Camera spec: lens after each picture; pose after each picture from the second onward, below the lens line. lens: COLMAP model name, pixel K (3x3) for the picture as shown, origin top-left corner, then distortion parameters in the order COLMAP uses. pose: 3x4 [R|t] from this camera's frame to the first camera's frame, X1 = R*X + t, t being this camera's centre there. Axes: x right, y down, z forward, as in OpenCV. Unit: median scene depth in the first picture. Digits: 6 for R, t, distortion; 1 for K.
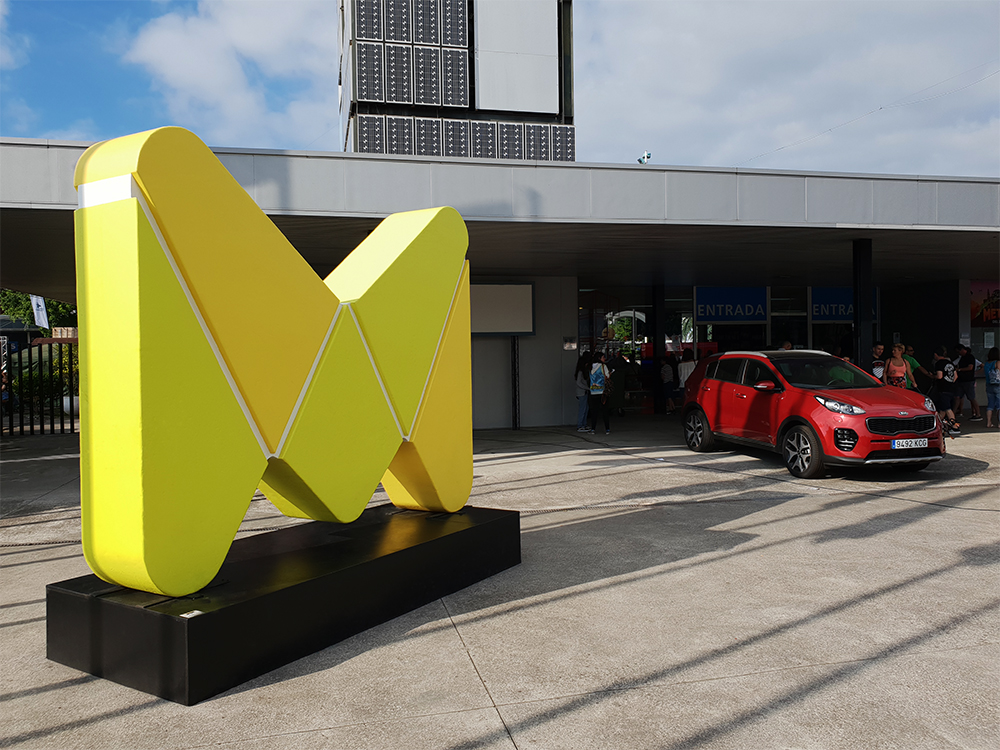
lens RADIAL K [[763.3, 0, 500.0], [0, 763.3, 375.0], [0, 0, 1]] dist [-0.002213, 0.007837]
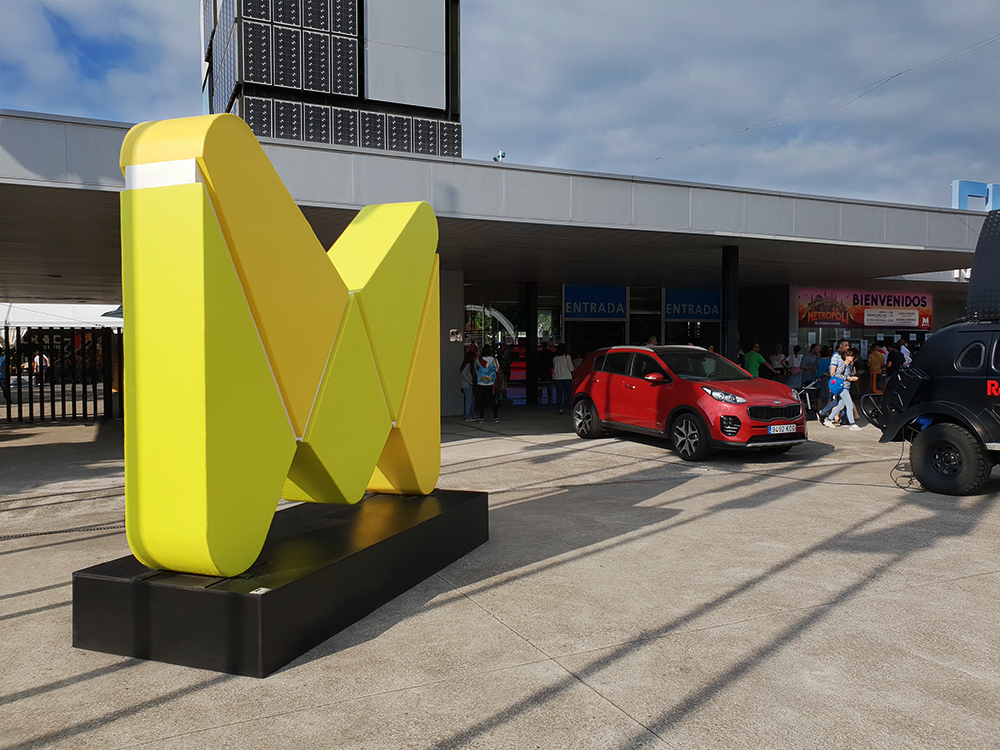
lens RADIAL K [[752.0, 0, 499.6], [0, 752.0, 383.5], [0, 0, 1]] dist [-0.000011, -0.010068]
pose [[0.980851, 0.005837, 0.194670, -0.159768], [-0.010176, 0.999721, 0.021298, 0.004003], [-0.194491, -0.022871, 0.980638, -0.031064]]
